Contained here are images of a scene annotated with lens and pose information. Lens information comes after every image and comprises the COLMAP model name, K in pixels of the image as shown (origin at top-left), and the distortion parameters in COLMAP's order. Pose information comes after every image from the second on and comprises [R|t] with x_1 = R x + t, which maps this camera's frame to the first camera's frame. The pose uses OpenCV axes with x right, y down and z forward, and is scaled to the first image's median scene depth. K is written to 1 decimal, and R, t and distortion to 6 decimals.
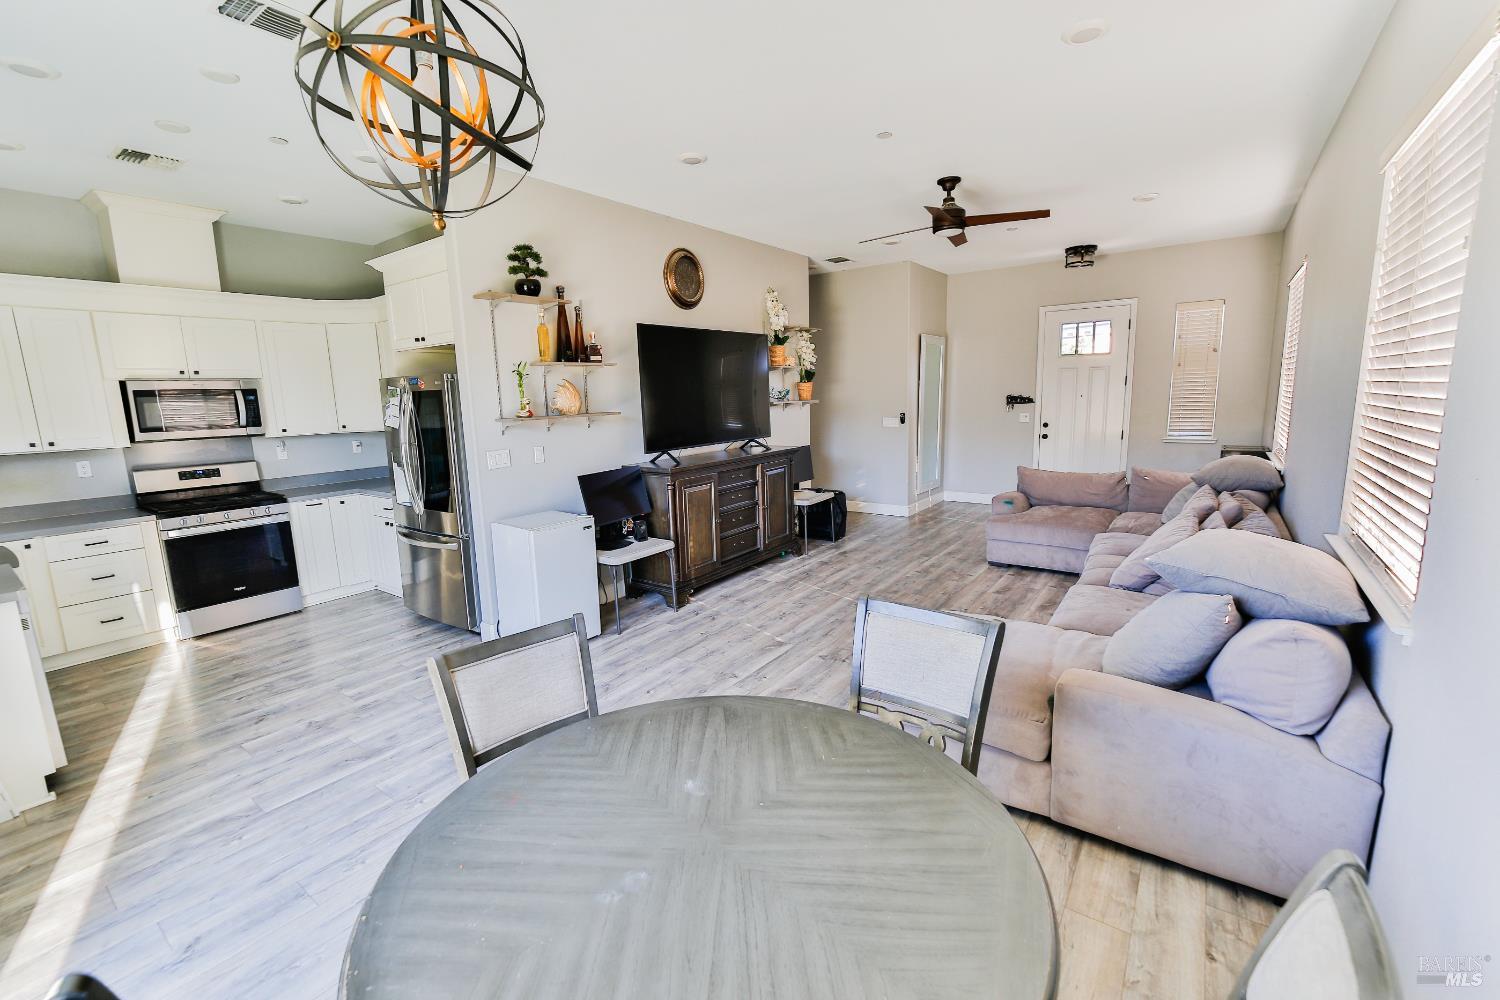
lens RADIAL K [[630.1, 0, 736.6], [0, 630.1, 494.4], [0, 0, 1]] dist [-0.025533, 0.009894]
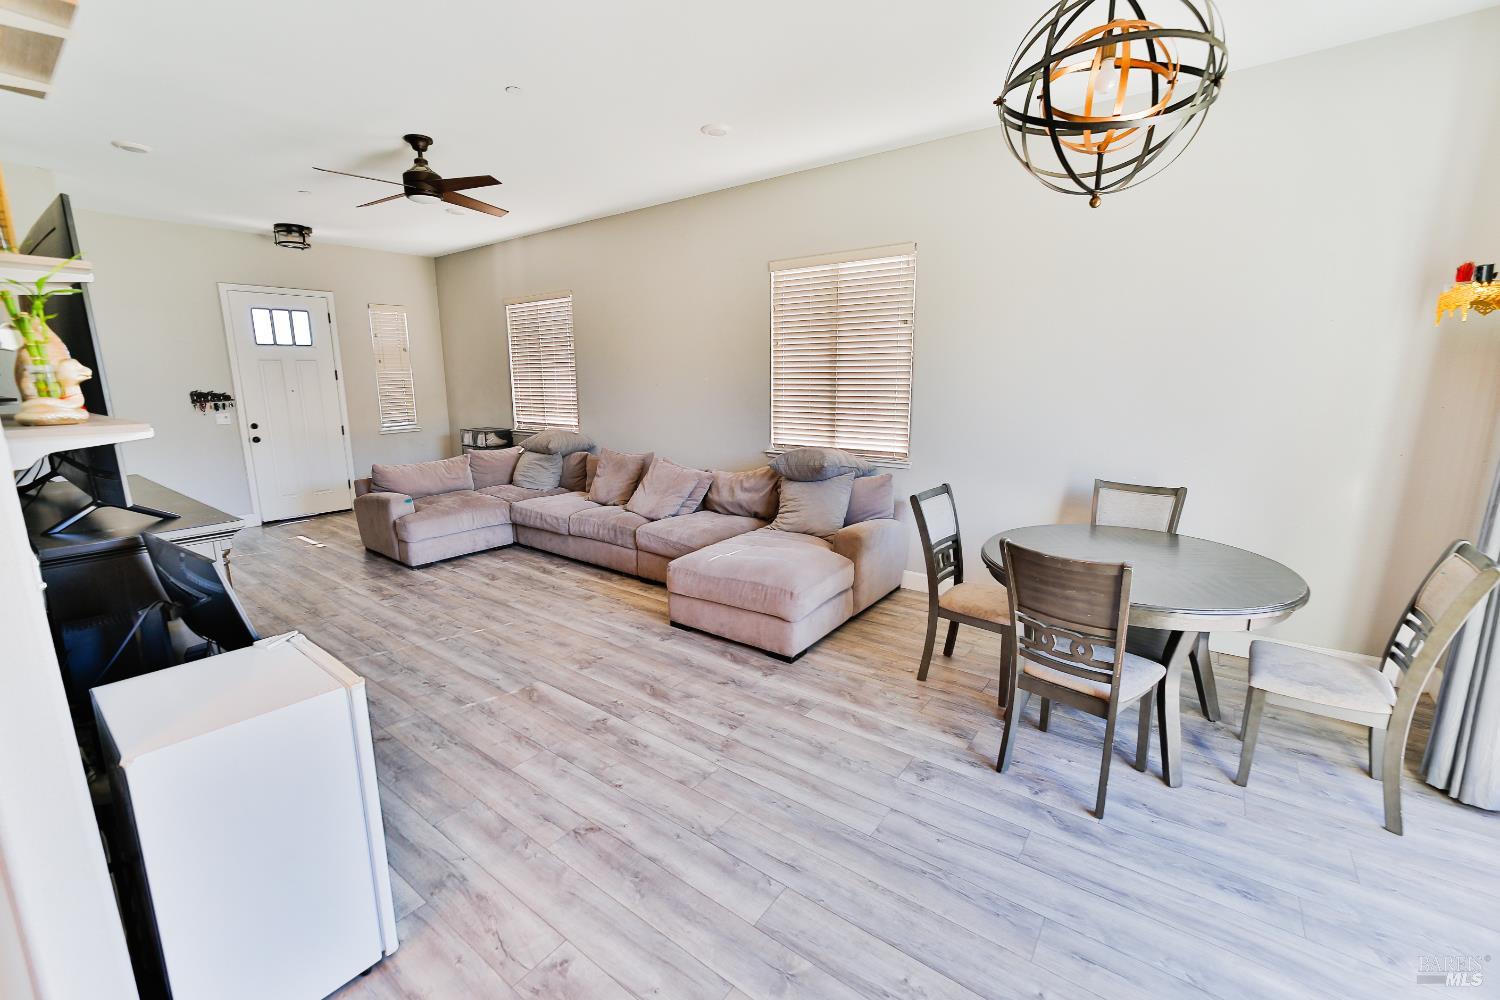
lens RADIAL K [[630.1, 0, 736.6], [0, 630.1, 494.4], [0, 0, 1]] dist [-0.025533, 0.009894]
pose [[0.014473, -0.158290, 0.987287, -1.594992], [0.169105, 0.973554, 0.153609, -0.189474], [-0.985492, 0.164732, 0.040858, 1.590516]]
